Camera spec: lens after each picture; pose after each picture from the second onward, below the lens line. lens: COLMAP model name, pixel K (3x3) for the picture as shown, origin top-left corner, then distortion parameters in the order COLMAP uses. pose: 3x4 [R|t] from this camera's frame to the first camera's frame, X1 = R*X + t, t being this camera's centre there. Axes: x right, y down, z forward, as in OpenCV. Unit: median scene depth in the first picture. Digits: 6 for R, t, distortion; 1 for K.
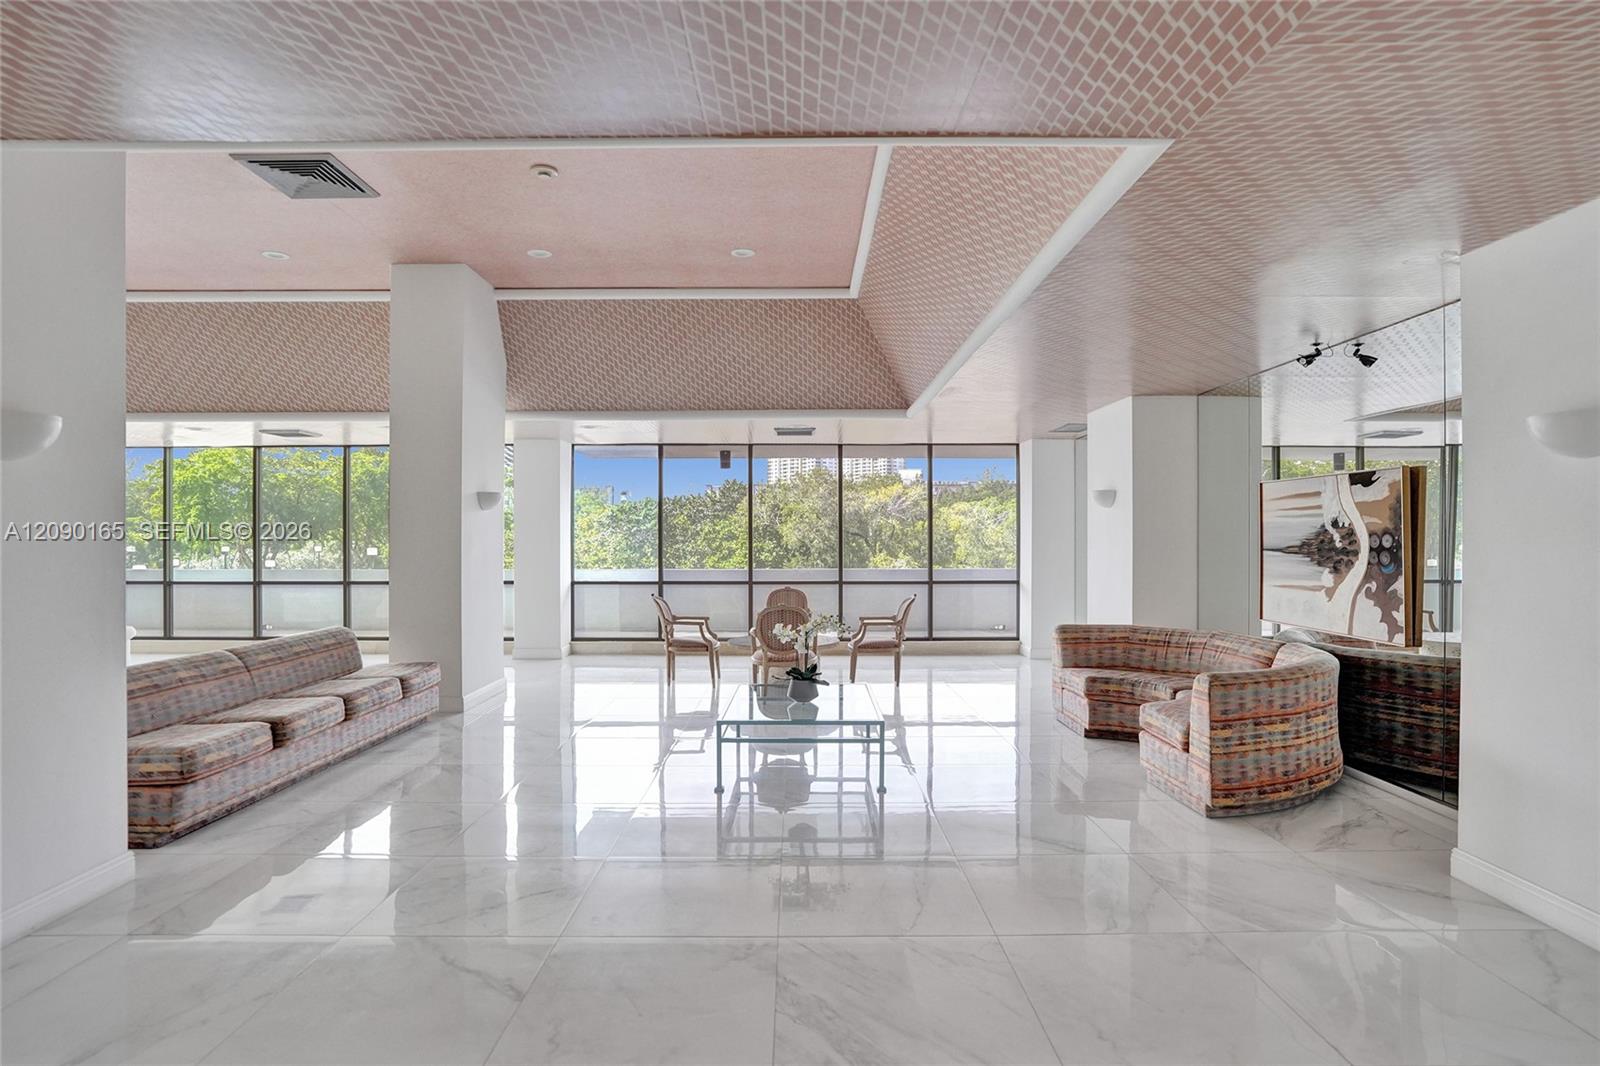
lens RADIAL K [[856.6, 0, 801.2], [0, 856.6, 529.1], [0, 0, 1]] dist [-0.057382, 0.032220]
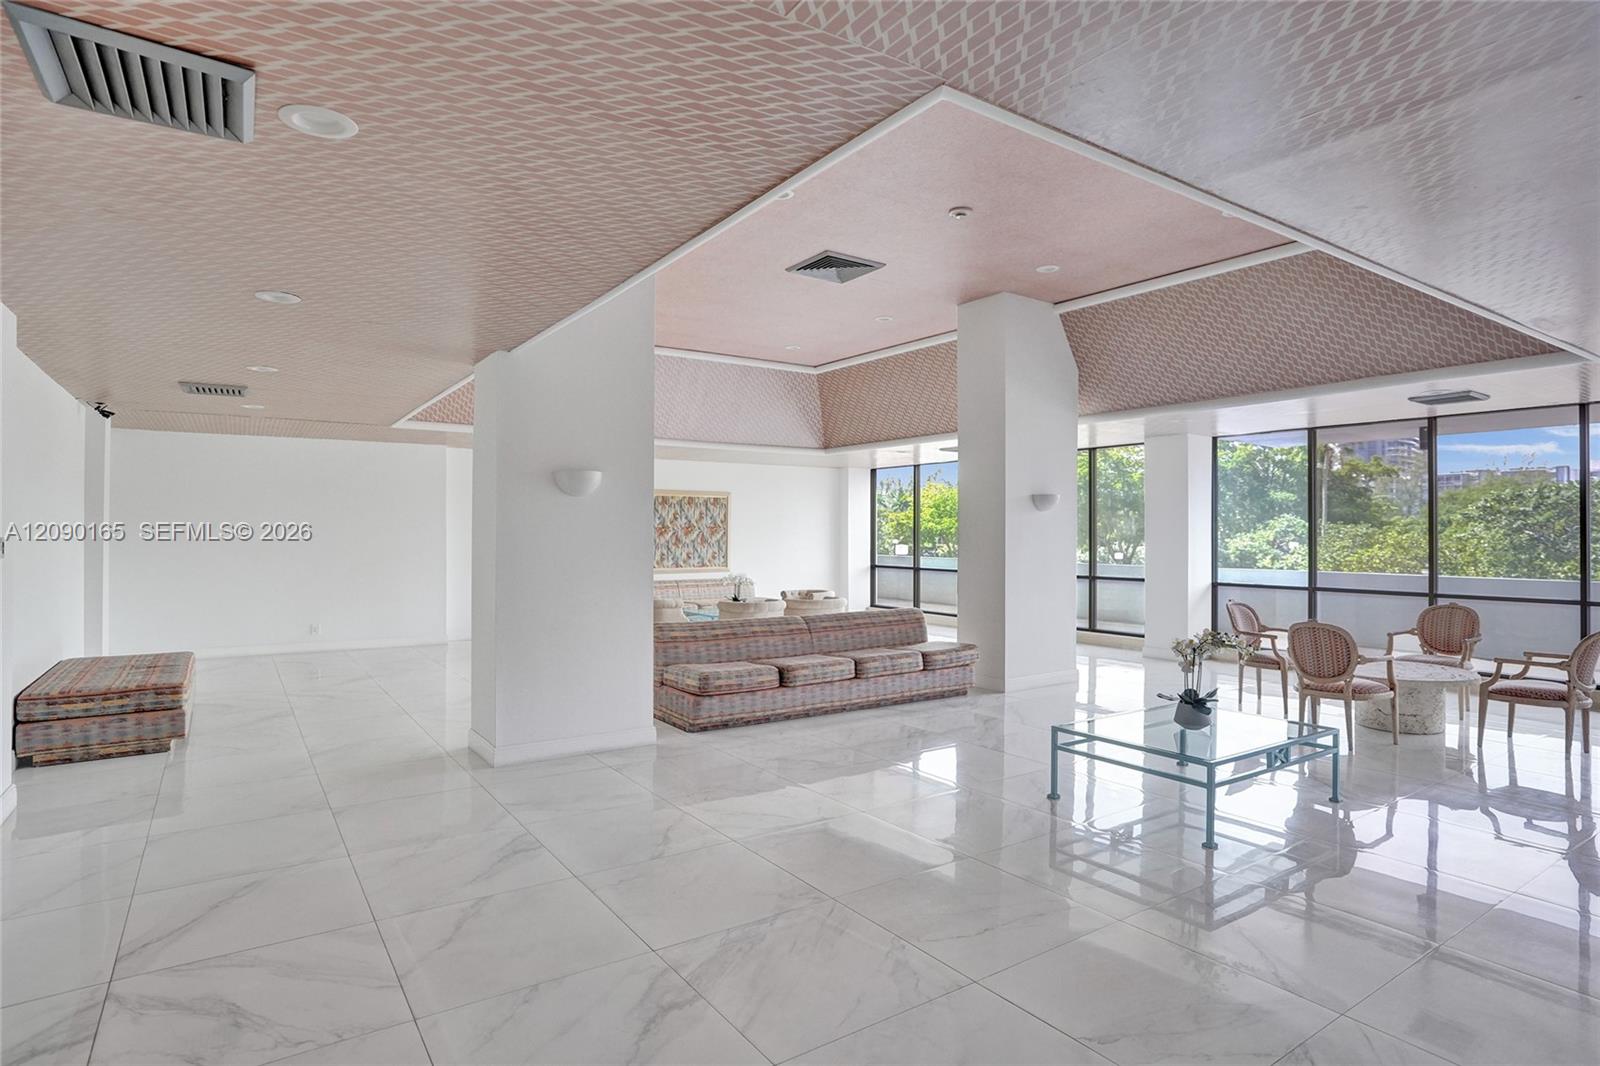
lens RADIAL K [[883.6, 0, 804.8], [0, 883.6, 521.7], [0, 0, 1]] dist [-0.036825, 0.033152]
pose [[0.574922, -0.011536, -0.818127, 0.423263], [0.008603, 0.999931, -0.008054, -0.003494], [0.818163, -0.002409, 0.574981, 0.121234]]
